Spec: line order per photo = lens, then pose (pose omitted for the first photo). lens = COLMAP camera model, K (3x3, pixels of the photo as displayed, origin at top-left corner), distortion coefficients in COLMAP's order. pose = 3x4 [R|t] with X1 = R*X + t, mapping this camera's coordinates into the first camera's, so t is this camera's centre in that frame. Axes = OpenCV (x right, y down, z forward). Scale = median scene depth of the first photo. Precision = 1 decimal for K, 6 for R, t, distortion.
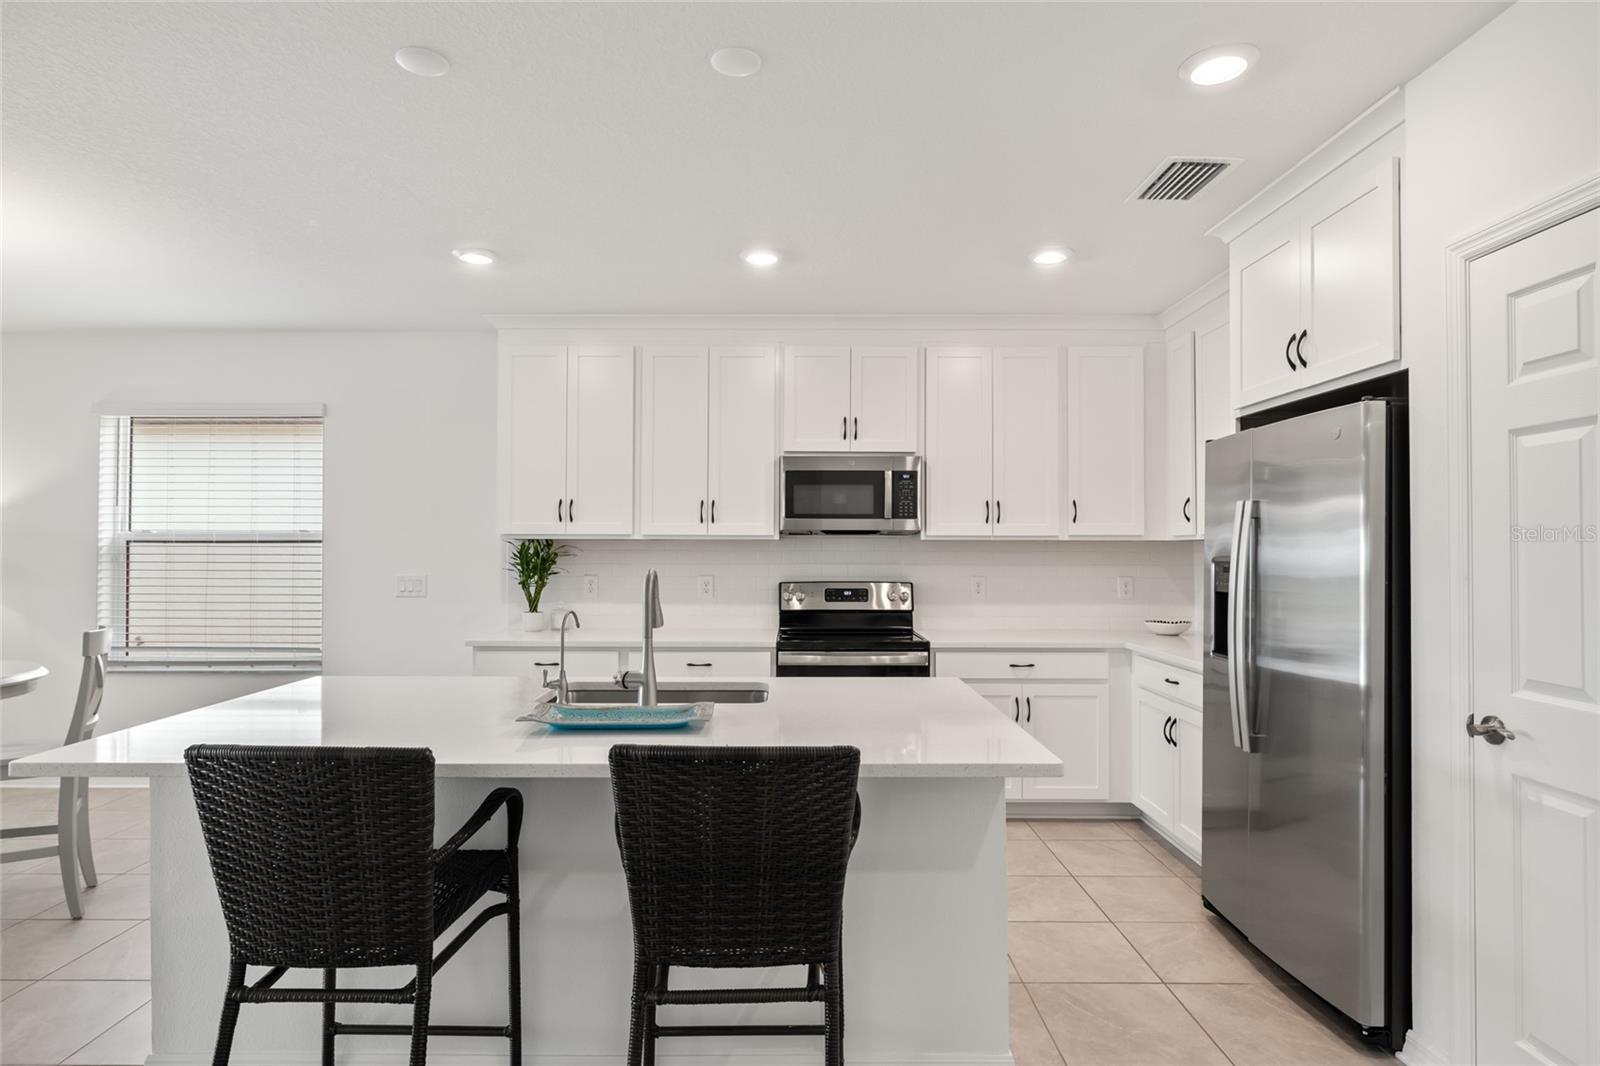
lens RADIAL K [[863.6, 0, 796.5], [0, 863.6, 521.6], [0, 0, 1]] dist [0.000918, -0.001477]
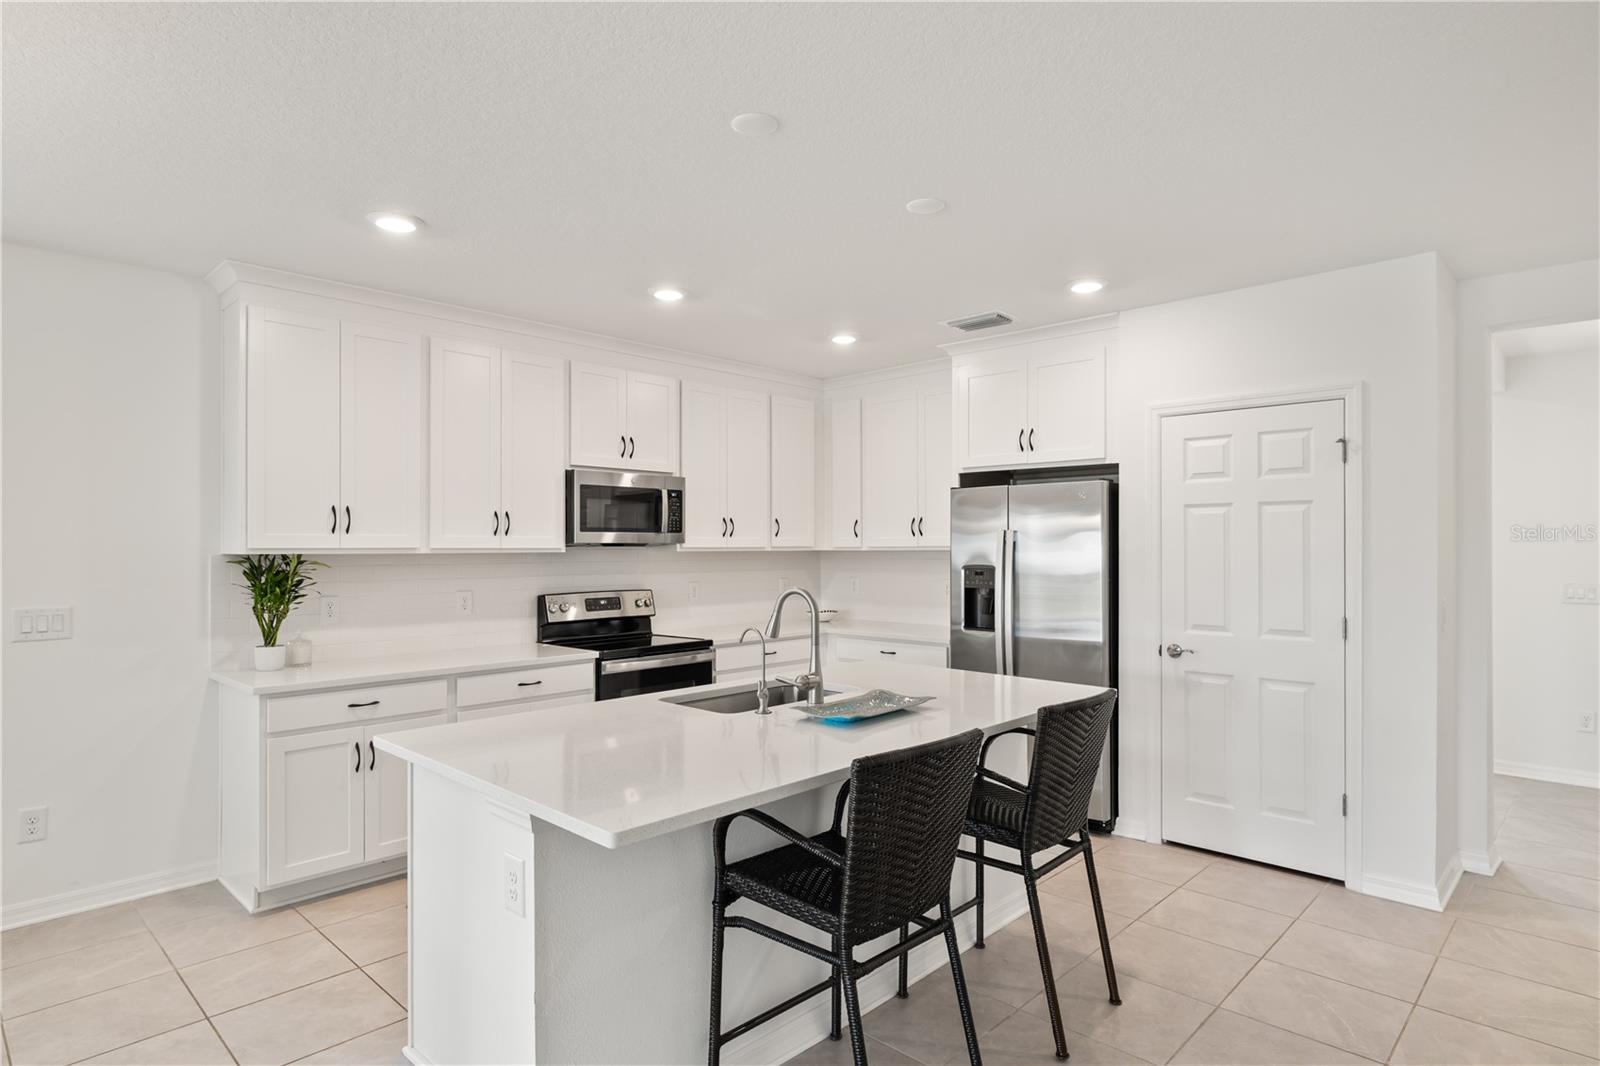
lens RADIAL K [[863.6, 0, 806.3], [0, 863.6, 531.1], [0, 0, 1]] dist [0.000918, -0.001477]
pose [[0.687829, 0.010381, 0.725799, -0.561980], [-0.020617, 0.999774, 0.005238, -0.015171], [-0.725580, -0.018567, 0.687887, 0.103585]]
